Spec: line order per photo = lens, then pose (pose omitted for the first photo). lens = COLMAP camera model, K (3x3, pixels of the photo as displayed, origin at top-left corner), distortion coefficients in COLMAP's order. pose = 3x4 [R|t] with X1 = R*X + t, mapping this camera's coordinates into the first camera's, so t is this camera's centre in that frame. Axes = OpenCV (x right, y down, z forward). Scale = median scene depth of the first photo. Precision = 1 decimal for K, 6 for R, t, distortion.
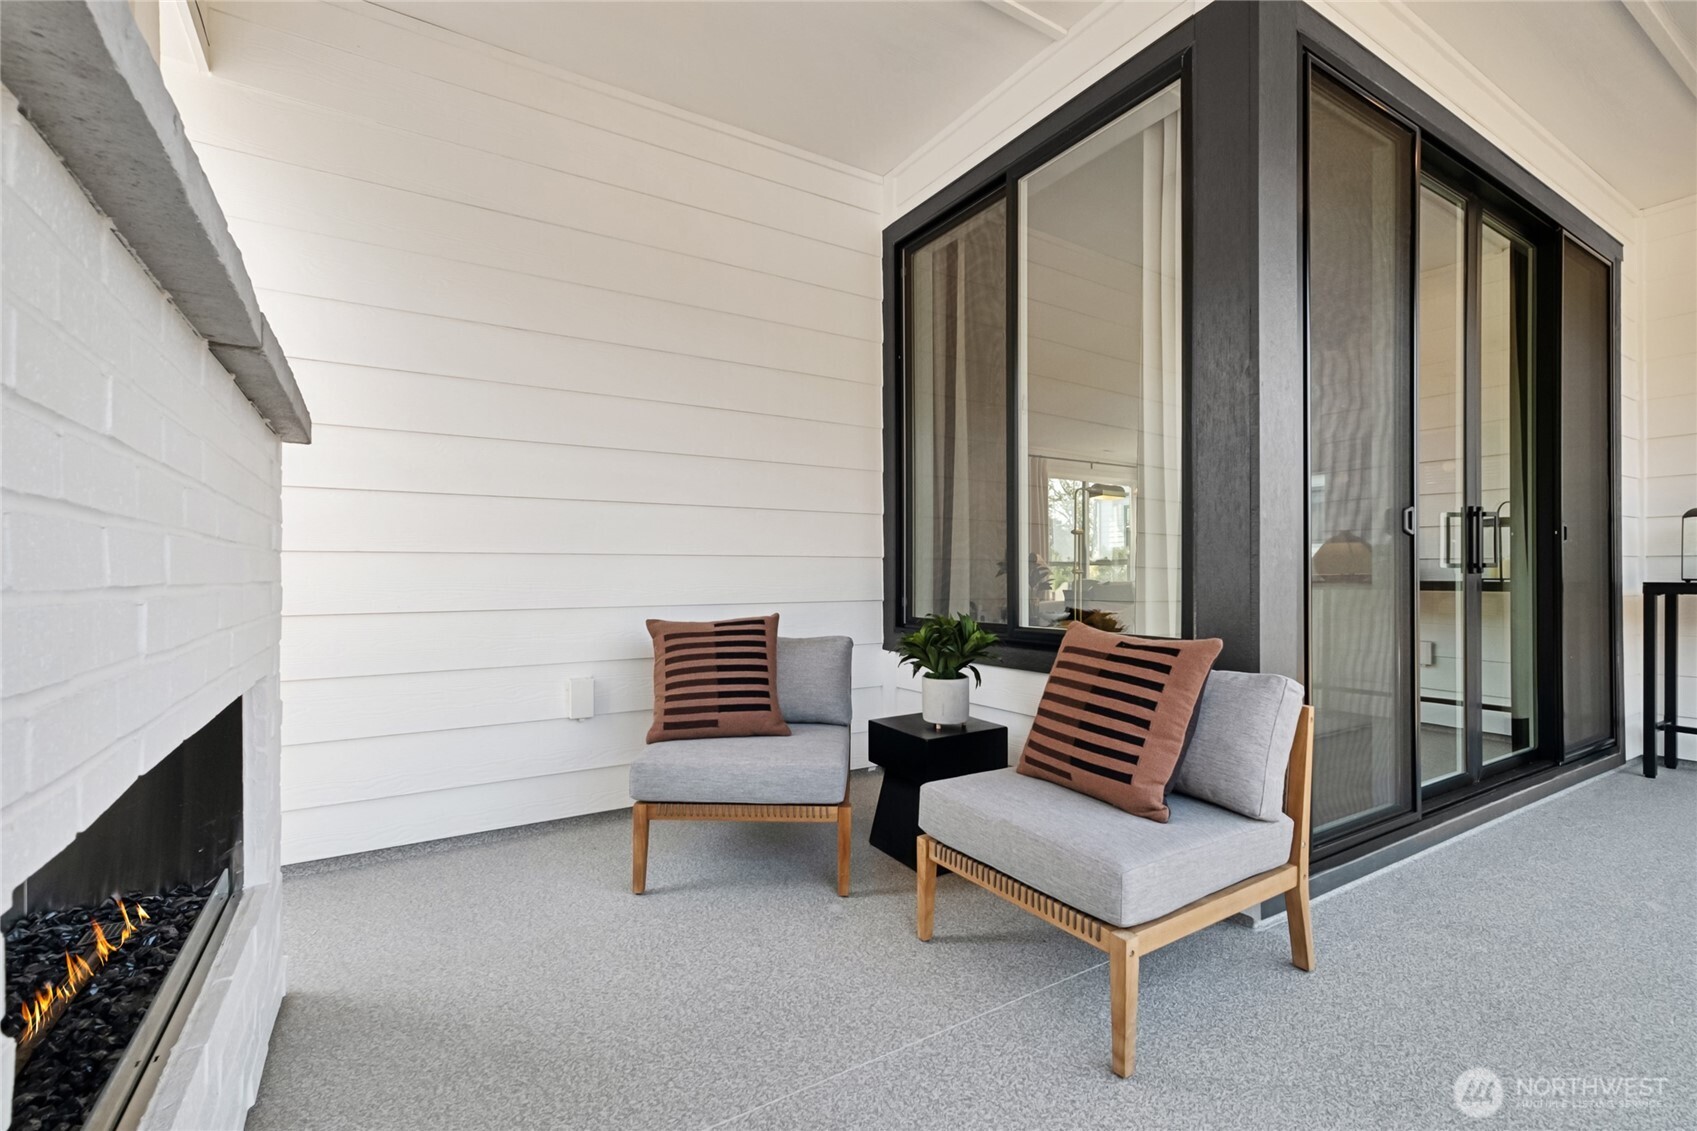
lens RADIAL K [[759.8, 0, 846.9], [0, 759.8, 570.0], [0, 0, 1]] dist [0.008262, 0.000640]
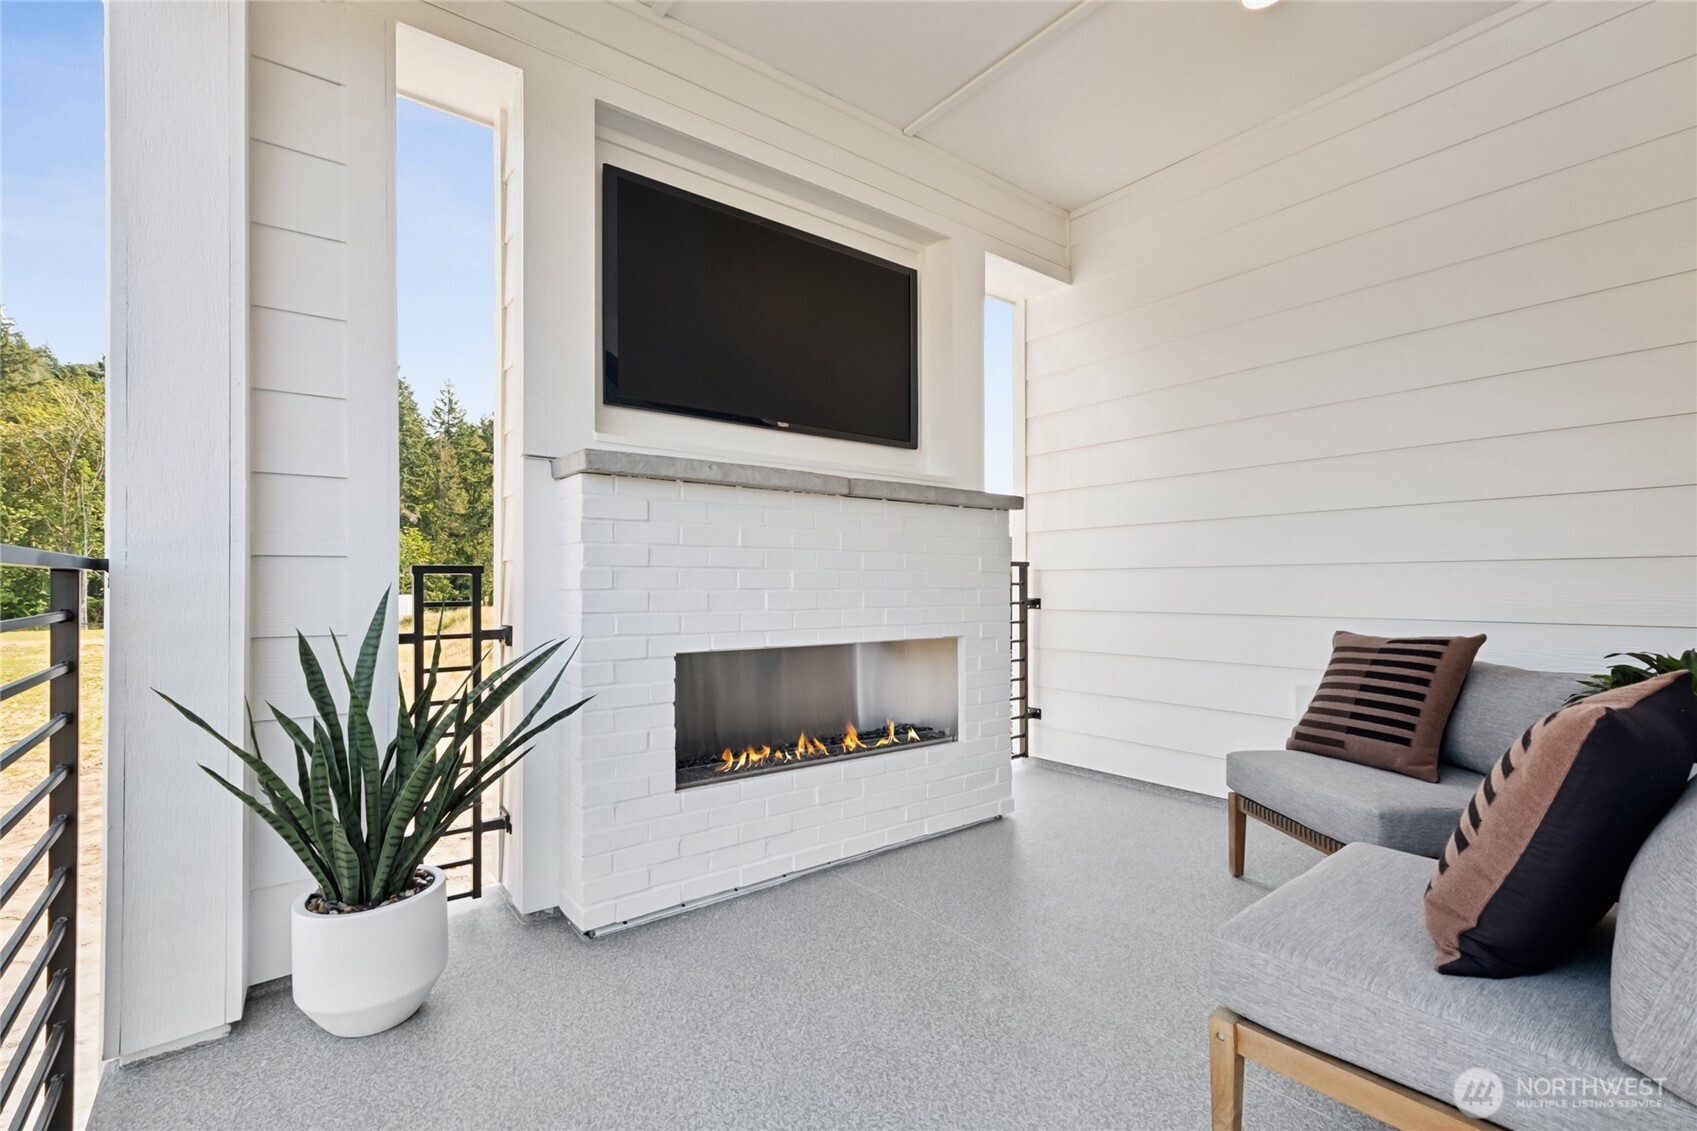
lens RADIAL K [[759.8, 0, 845.9], [0, 759.8, 570.4], [0, 0, 1]] dist [0.008262, 0.000640]
pose [[0.115710, -0.015983, -0.993154, 0.646670], [0.003738, 0.999870, -0.015656, 0.000308], [0.993276, -0.001901, 0.115755, 0.267987]]
